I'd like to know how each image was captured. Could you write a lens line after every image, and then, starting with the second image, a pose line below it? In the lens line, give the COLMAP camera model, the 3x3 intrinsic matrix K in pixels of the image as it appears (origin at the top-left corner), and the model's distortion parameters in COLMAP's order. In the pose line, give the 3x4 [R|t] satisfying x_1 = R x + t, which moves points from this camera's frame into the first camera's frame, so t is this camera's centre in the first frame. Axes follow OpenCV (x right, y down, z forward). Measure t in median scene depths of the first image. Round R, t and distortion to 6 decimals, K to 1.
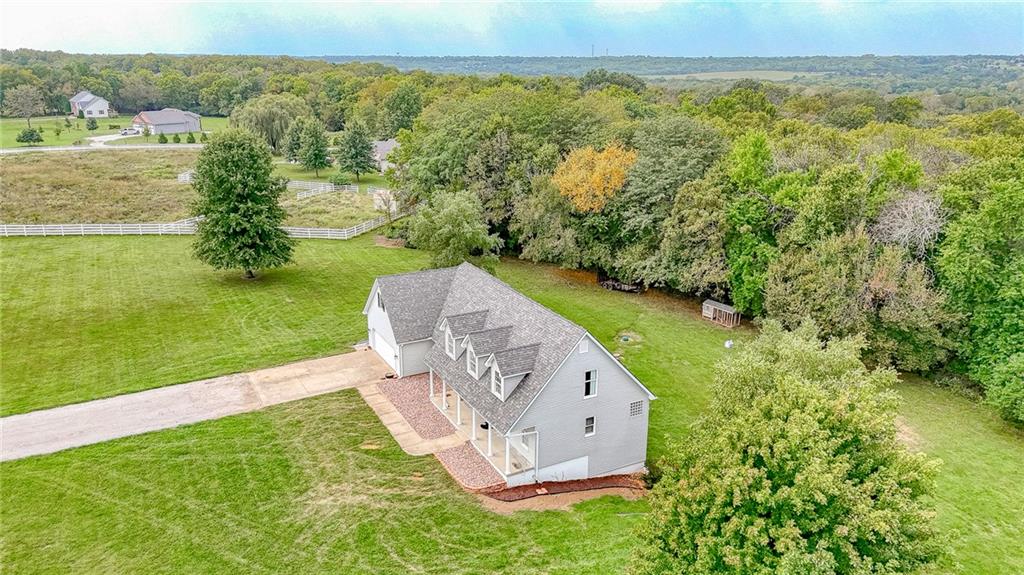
lens RADIAL K [[742.1, 0, 507.1], [0, 742.1, 303.8], [0, 0, 1]] dist [0.086839, -0.082141]
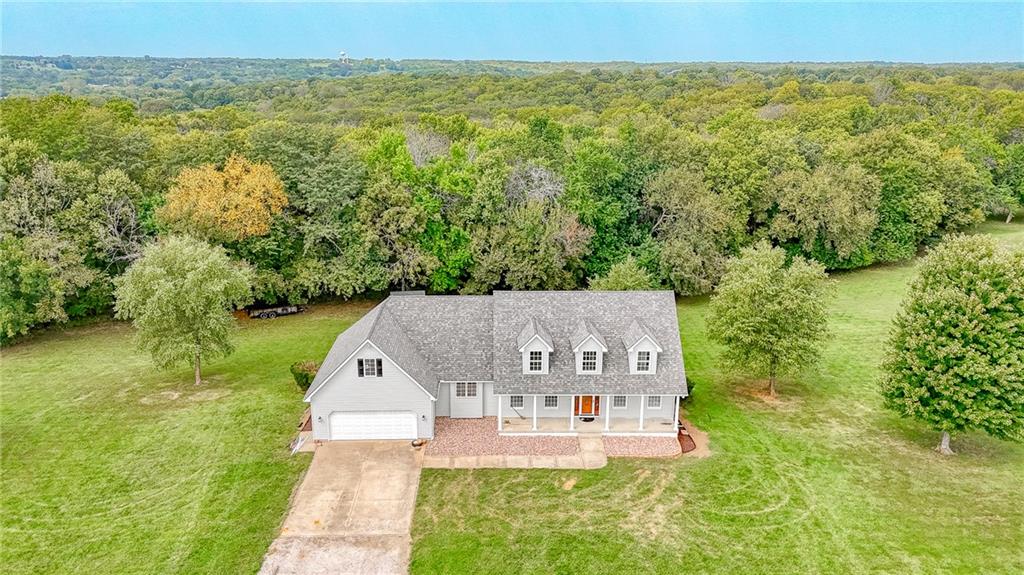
lens RADIAL K [[755.2, 0, 510.7], [0, 755.2, 288.6], [0, 0, 1]] dist [0.085659, -0.088069]
pose [[0.433323, -0.252792, 0.865059, -0.972655], [0.270257, 0.952130, 0.142860, -0.197692], [-0.859763, 0.171884, 0.480899, 0.556411]]
